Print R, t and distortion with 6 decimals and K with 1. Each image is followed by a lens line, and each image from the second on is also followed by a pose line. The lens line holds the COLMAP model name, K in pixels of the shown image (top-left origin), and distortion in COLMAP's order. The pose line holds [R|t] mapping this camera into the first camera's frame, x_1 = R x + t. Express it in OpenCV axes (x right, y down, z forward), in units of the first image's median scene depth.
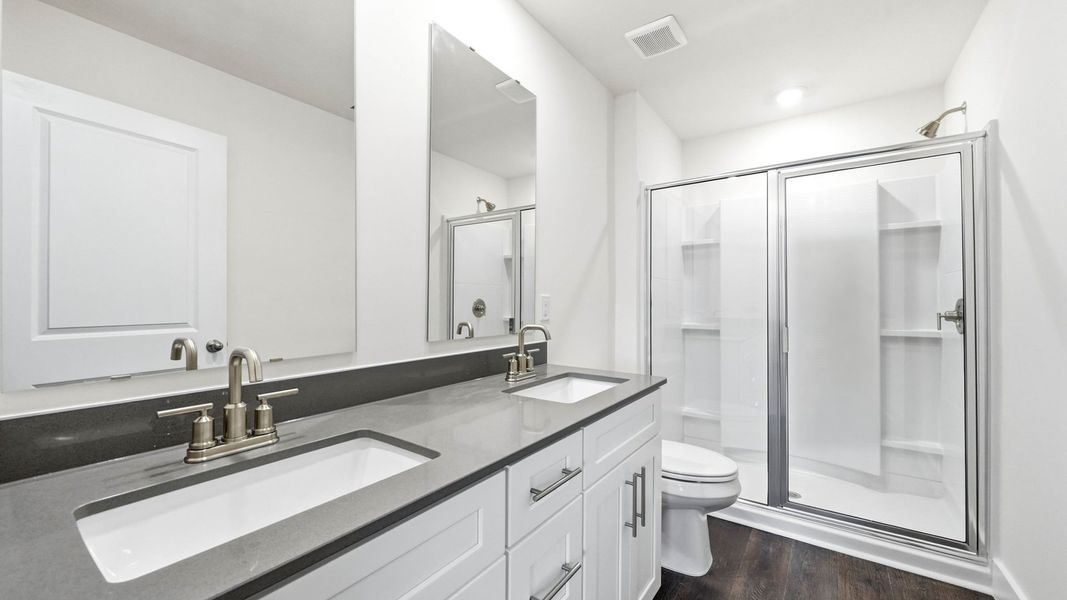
lens RADIAL K [[409.4, 0, 536.7], [0, 409.4, 299.9], [0, 0, 1]] dist [-0.000702, -0.000323]
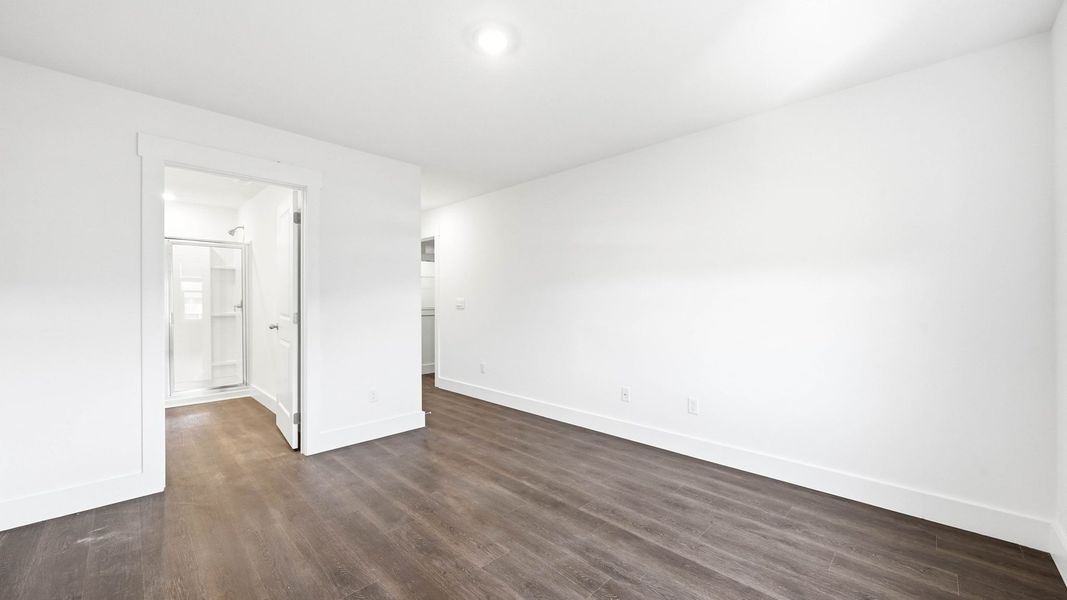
lens RADIAL K [[409.4, 0, 533.9], [0, 409.4, 305.2], [0, 0, 1]] dist [-0.000702, -0.000323]
pose [[0.154137, -0.009397, 0.988005, -1.133904], [-0.010113, 0.999887, 0.011087, -0.013715], [-0.987998, -0.011701, 0.154024, -1.122499]]
